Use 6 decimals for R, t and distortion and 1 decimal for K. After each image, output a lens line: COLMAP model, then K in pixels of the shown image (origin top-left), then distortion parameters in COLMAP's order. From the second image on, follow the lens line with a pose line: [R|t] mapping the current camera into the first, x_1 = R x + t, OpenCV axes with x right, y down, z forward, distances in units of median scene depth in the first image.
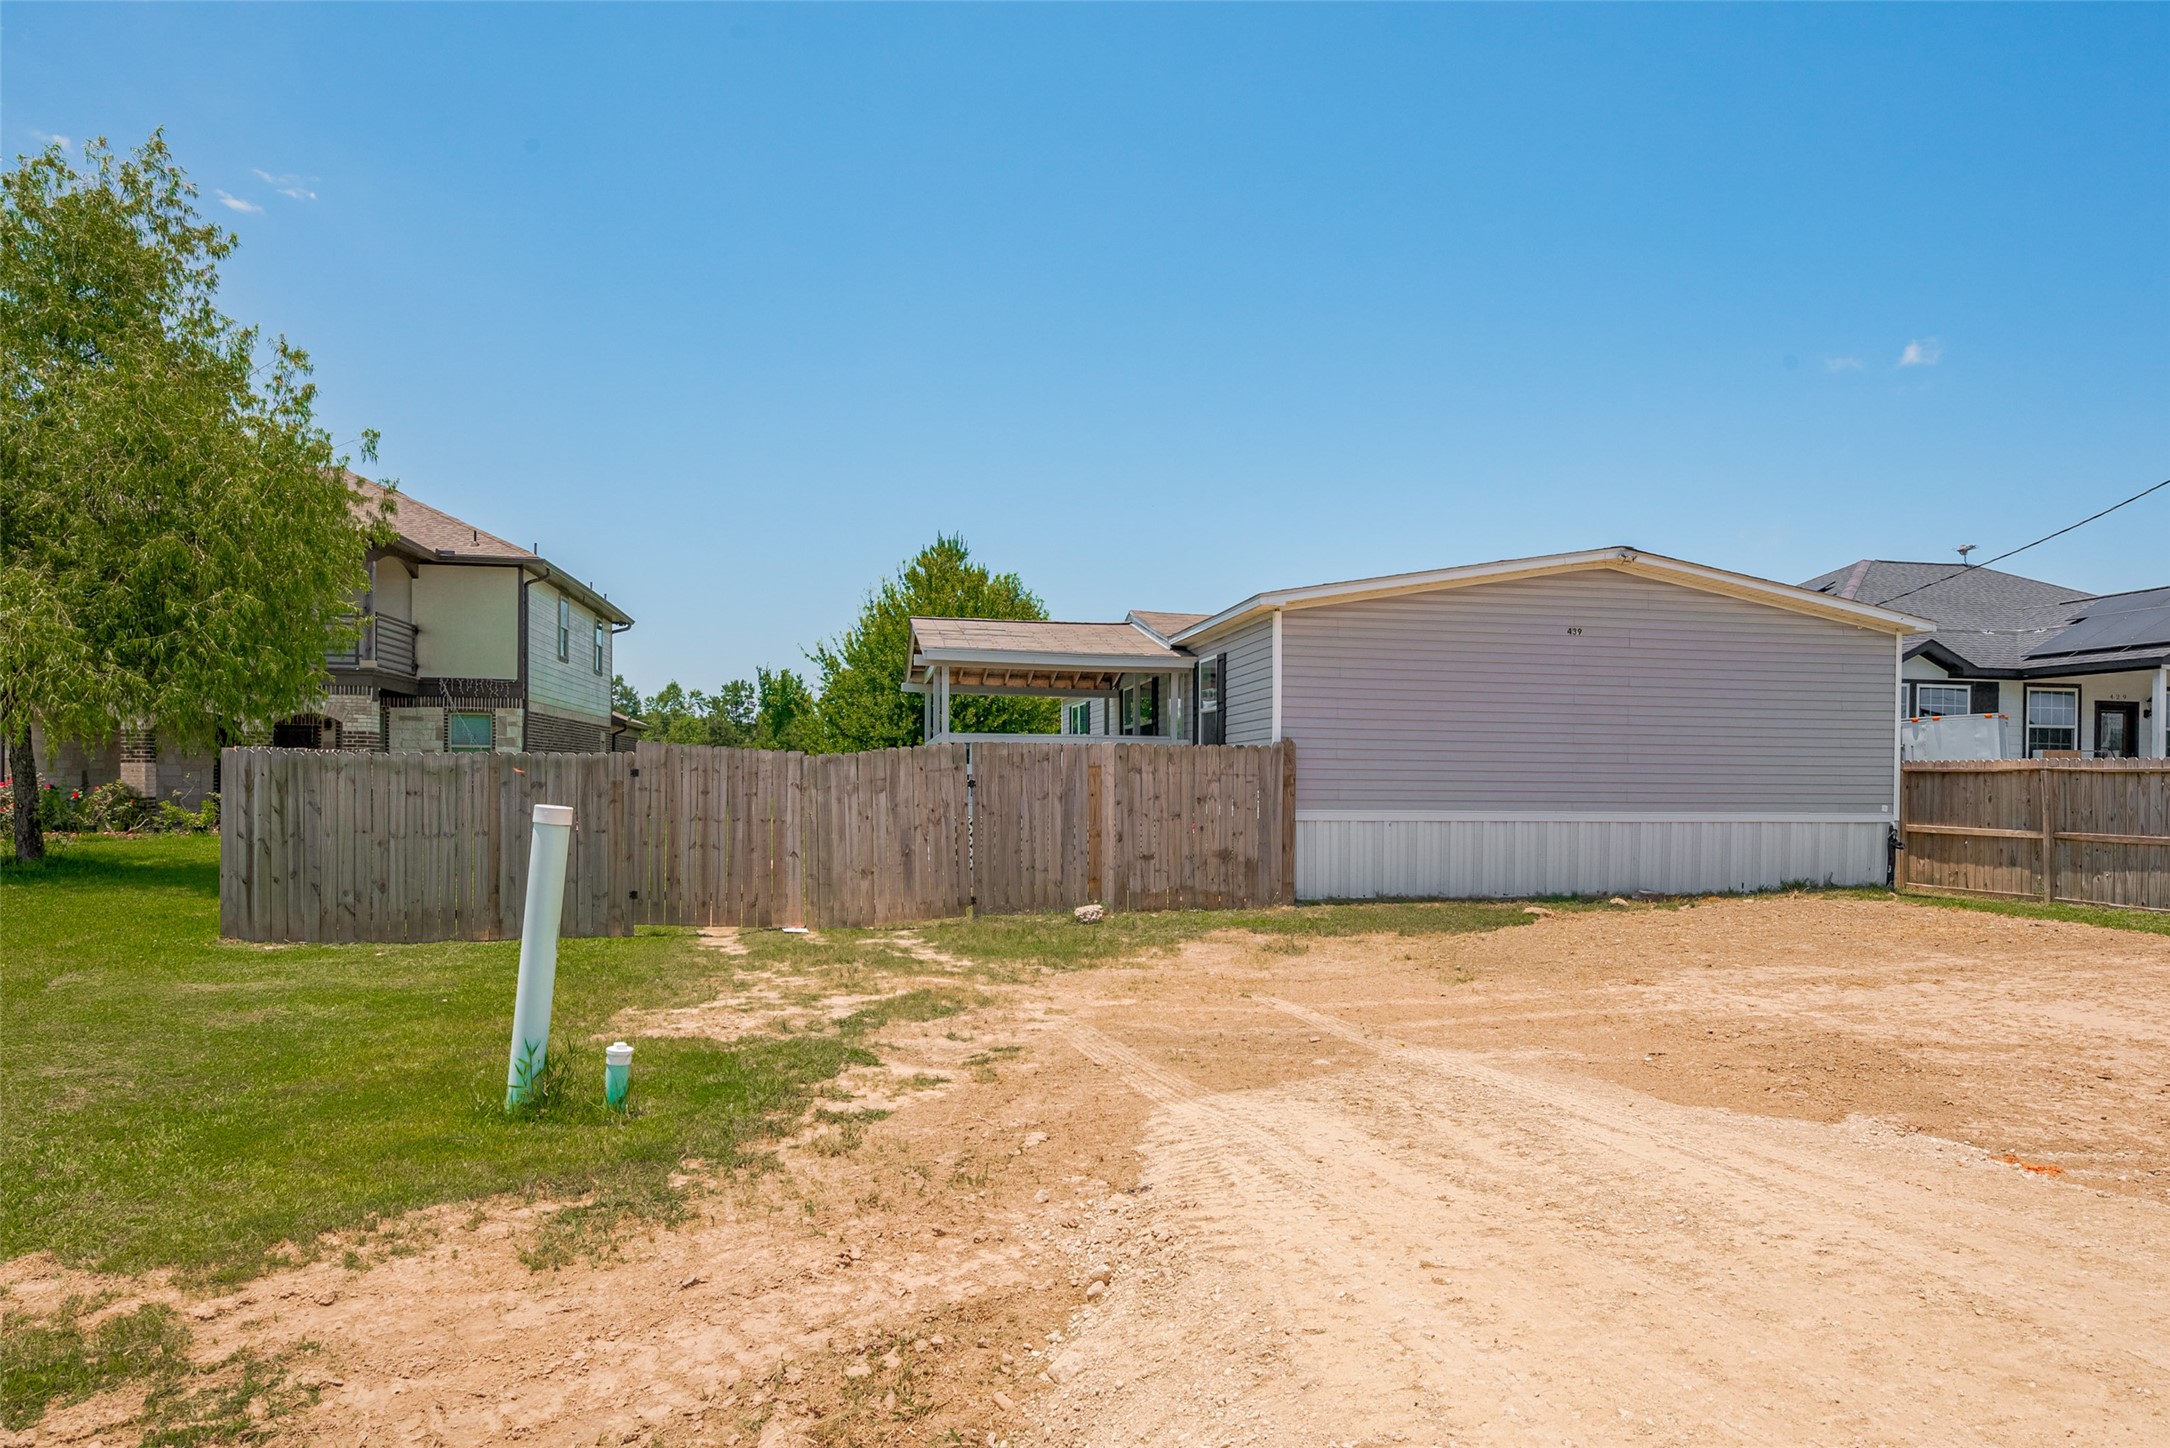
lens RADIAL K [[1482.9, 0, 1084.5], [0, 1482.9, 726.9], [0, 0, 1]] dist [-0.004350, -0.001029]
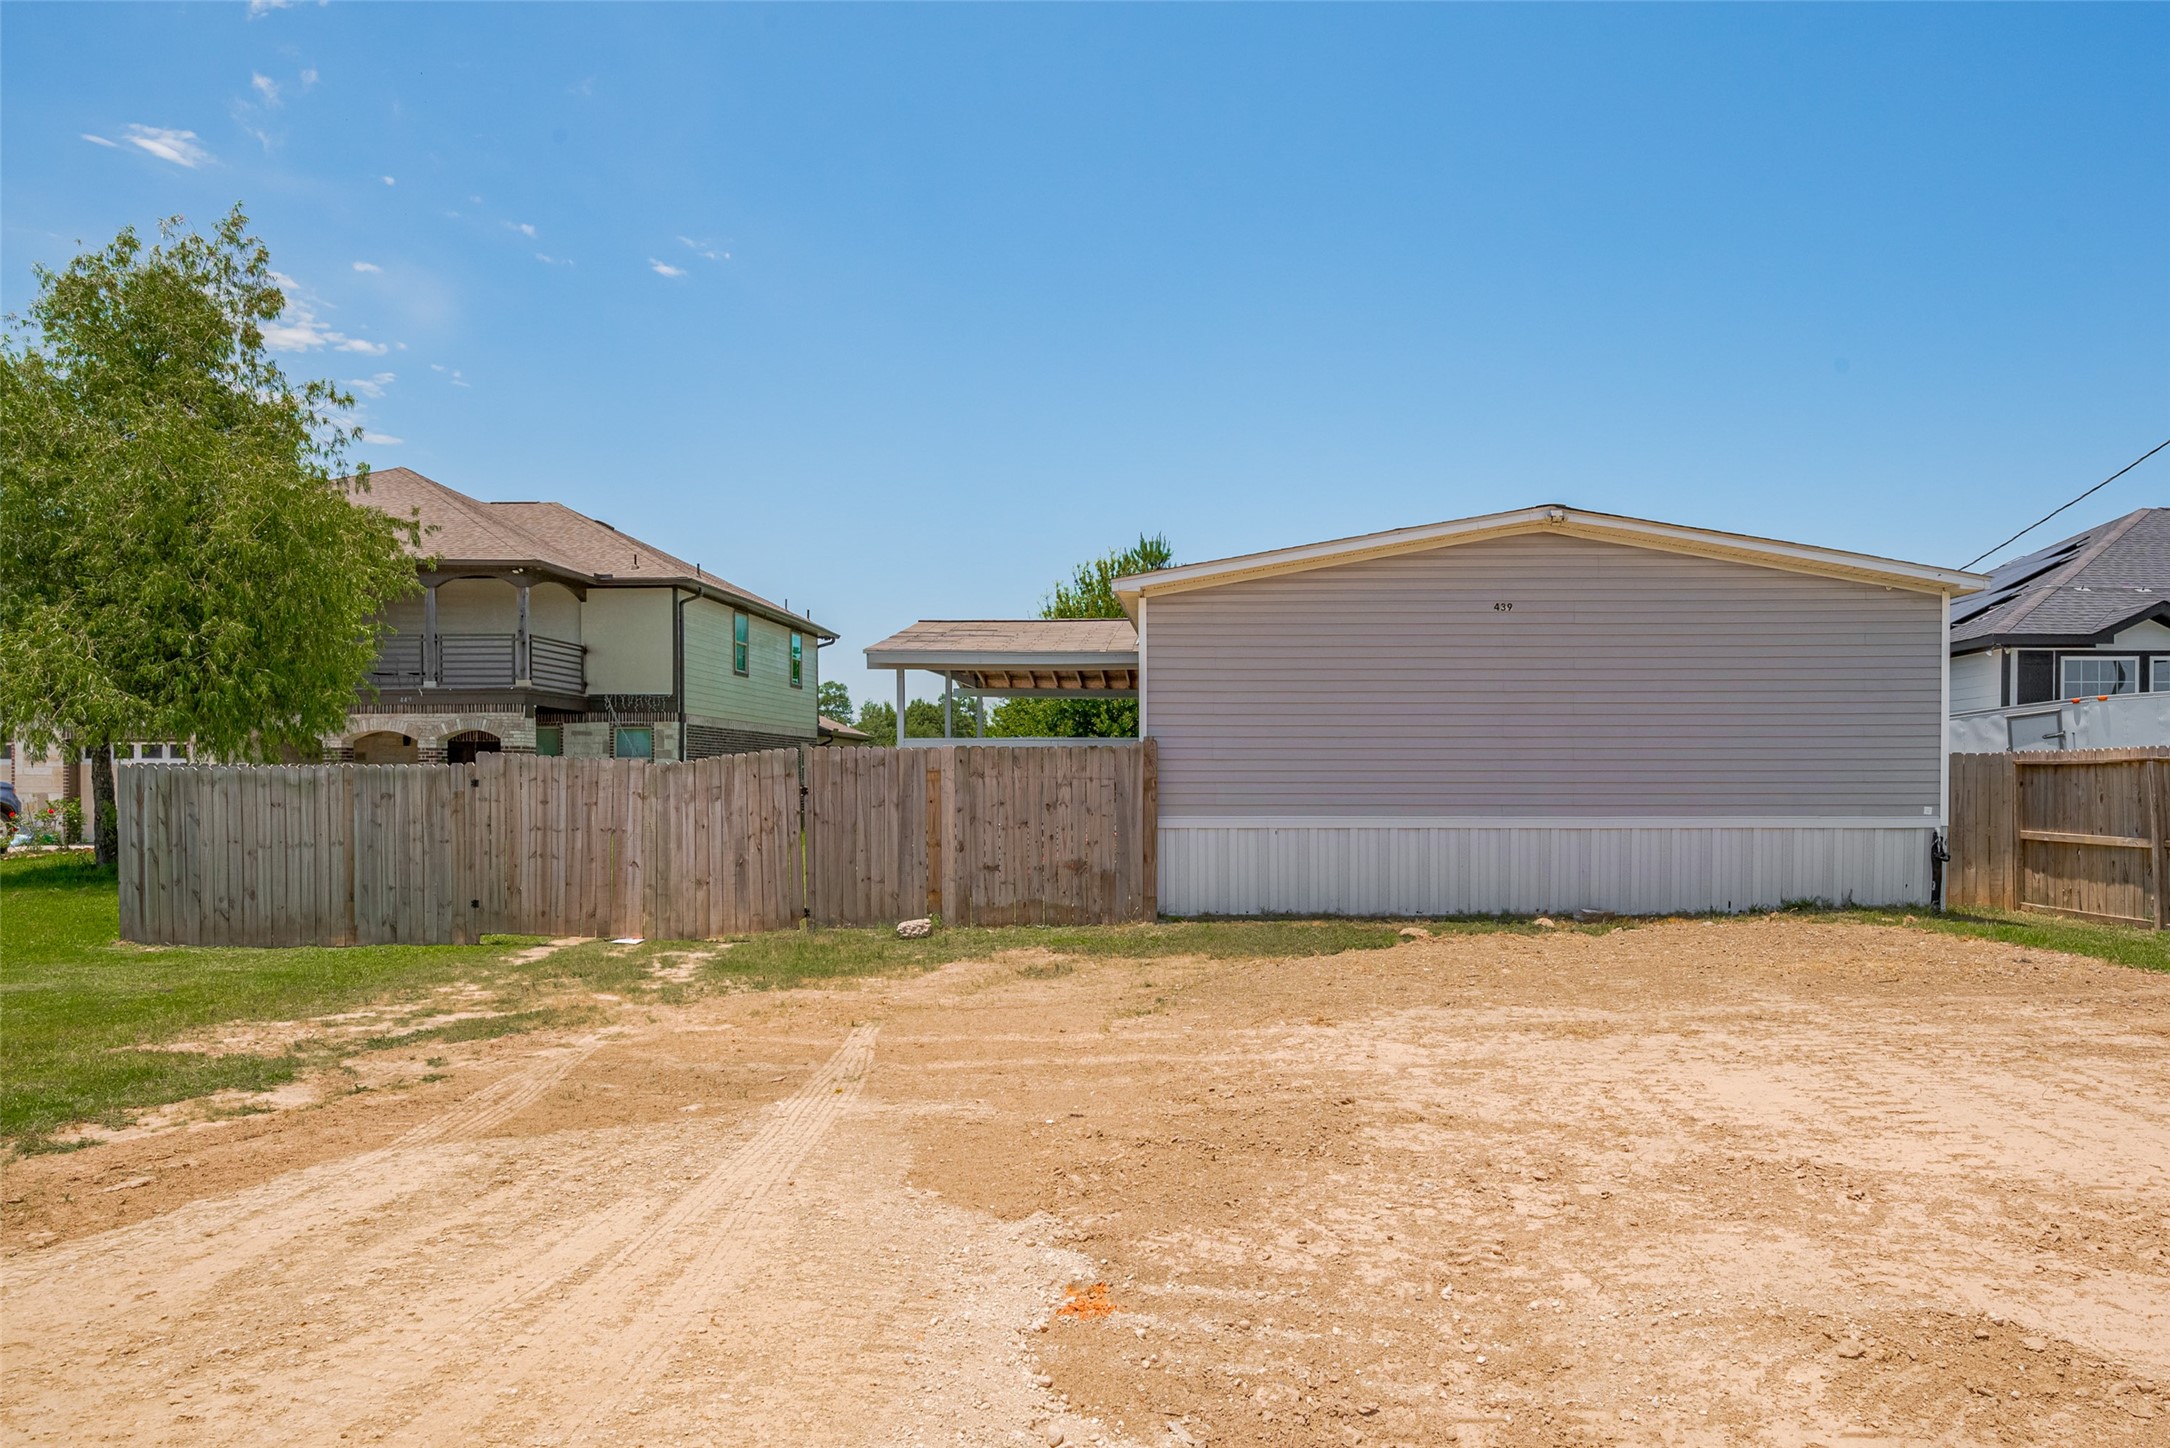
lens RADIAL K [[1482.9, 0, 1084.8], [0, 1482.9, 732.5], [0, 0, 1]] dist [-0.004350, -0.001029]
pose [[0.968544, -0.018851, -0.248125, 0.315876], [0.018887, 0.999819, -0.002235, 0.005807], [0.248123, -0.002521, 0.968725, 0.110358]]
